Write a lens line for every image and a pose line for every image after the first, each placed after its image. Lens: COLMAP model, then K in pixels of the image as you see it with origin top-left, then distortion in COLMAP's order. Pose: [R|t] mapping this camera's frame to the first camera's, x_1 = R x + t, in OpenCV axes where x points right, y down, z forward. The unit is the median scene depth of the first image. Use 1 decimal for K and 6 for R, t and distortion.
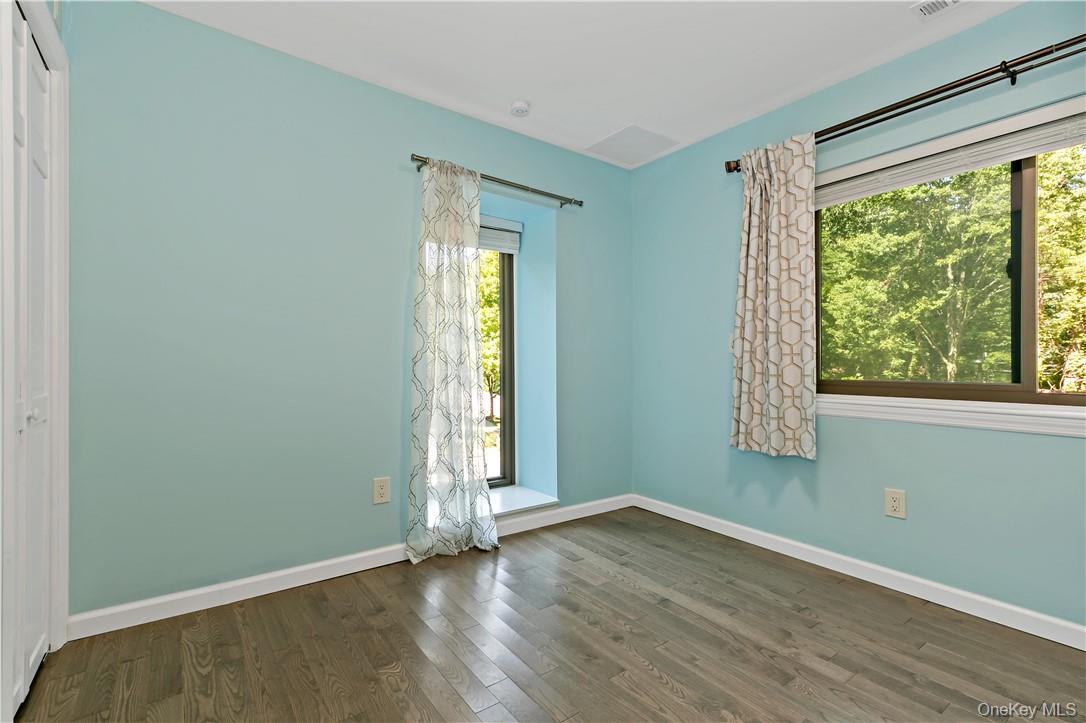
lens RADIAL K [[492.8, 0, 544.0], [0, 492.8, 366.3], [0, 0, 1]] dist [0.010150, -0.000925]
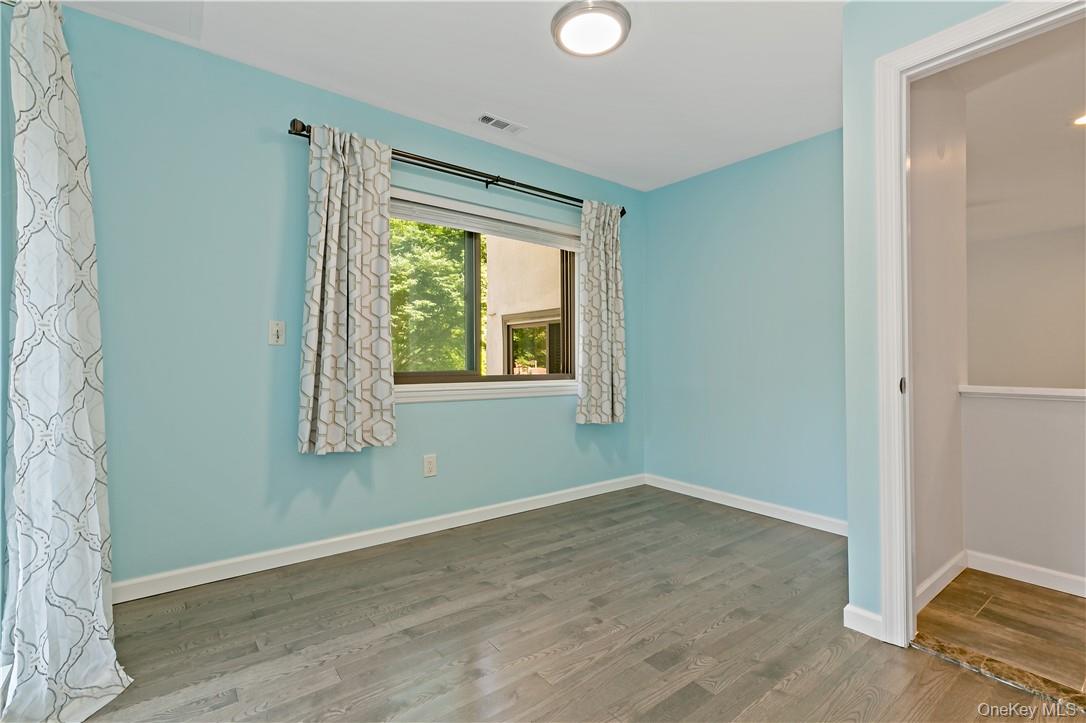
lens RADIAL K [[492.8, 0, 543.6], [0, 492.8, 353.5], [0, 0, 1]] dist [0.010150, -0.000925]
pose [[-0.013334, 0.012276, 0.999836, -0.610874], [0.007089, 0.999901, -0.012182, 0.001361], [-0.999886, 0.006926, -0.013419, 0.750786]]
